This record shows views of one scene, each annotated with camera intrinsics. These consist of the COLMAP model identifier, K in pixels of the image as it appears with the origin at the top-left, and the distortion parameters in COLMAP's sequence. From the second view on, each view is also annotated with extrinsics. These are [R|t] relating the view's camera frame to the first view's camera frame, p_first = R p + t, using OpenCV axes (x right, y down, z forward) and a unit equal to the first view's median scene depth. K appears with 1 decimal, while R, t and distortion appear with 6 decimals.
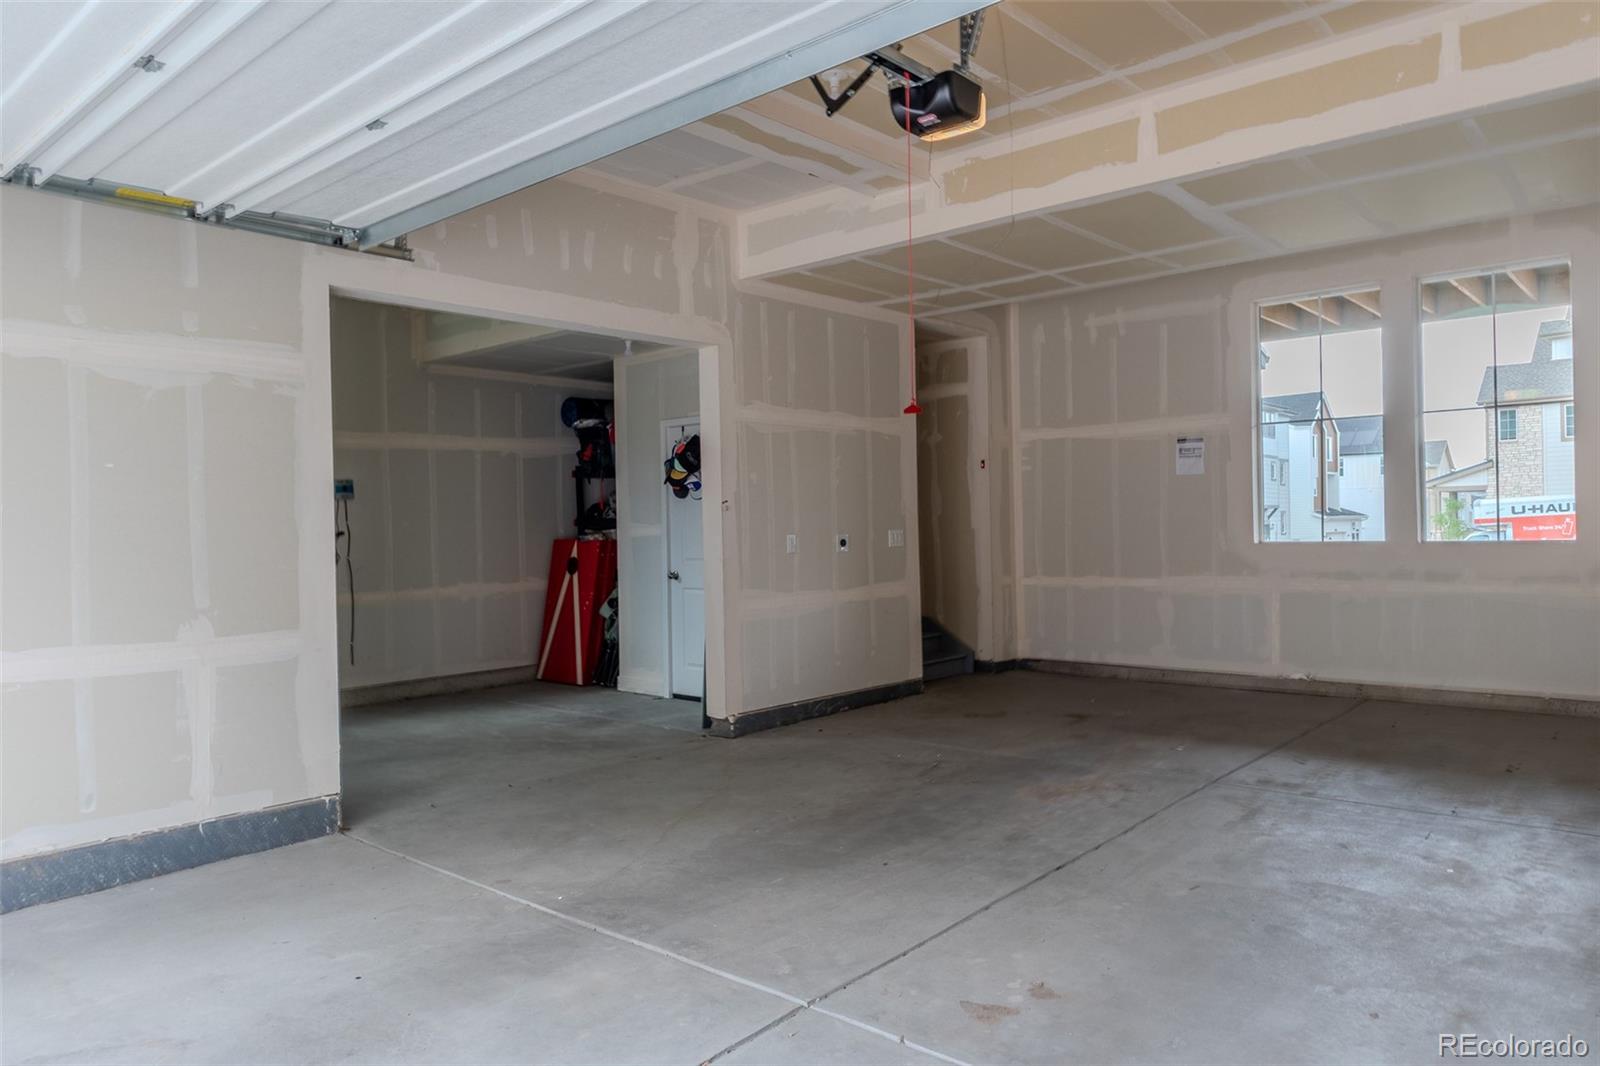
lens RADIAL K [[1084.0, 0, 802.5], [0, 1084.0, 531.9], [0, 0, 1]] dist [0.004500, -0.003764]
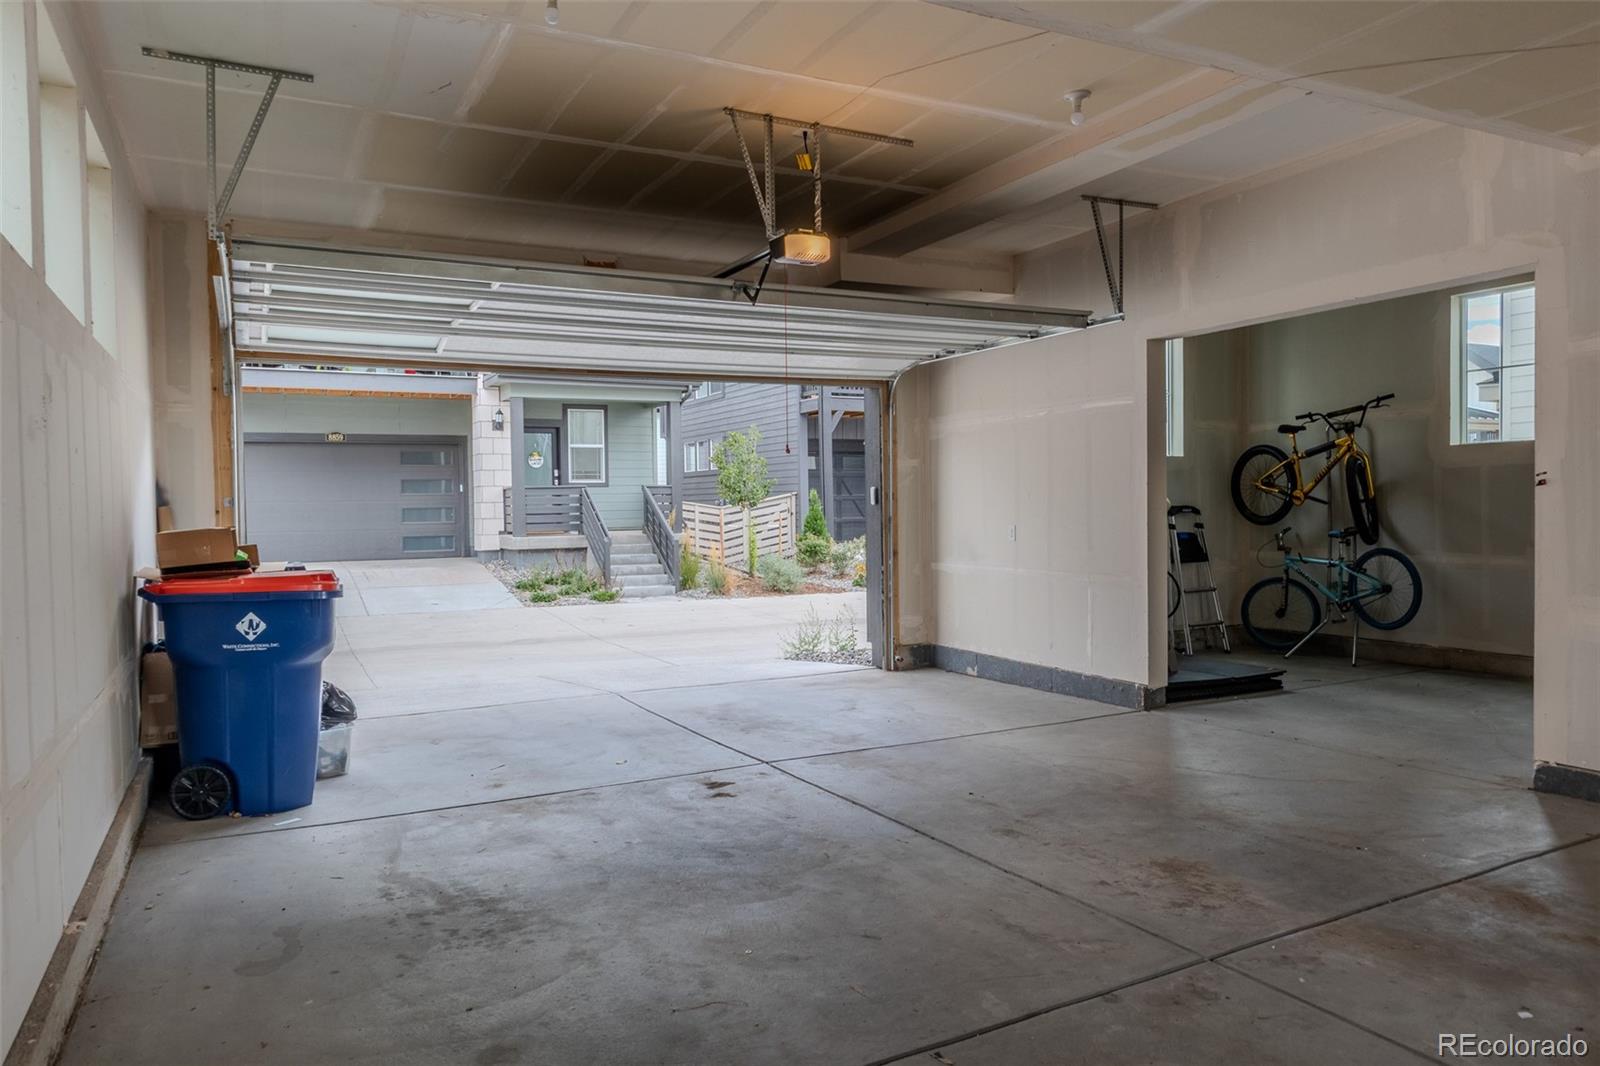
lens RADIAL K [[1084.0, 0, 802.8], [0, 1084.0, 533.4], [0, 0, 1]] dist [0.004500, -0.003764]
pose [[-0.365381, 0.049434, -0.929544, 1.419749], [0.017277, 0.998777, 0.046325, -0.054452], [0.930698, 0.000867, -0.365789, 1.416856]]
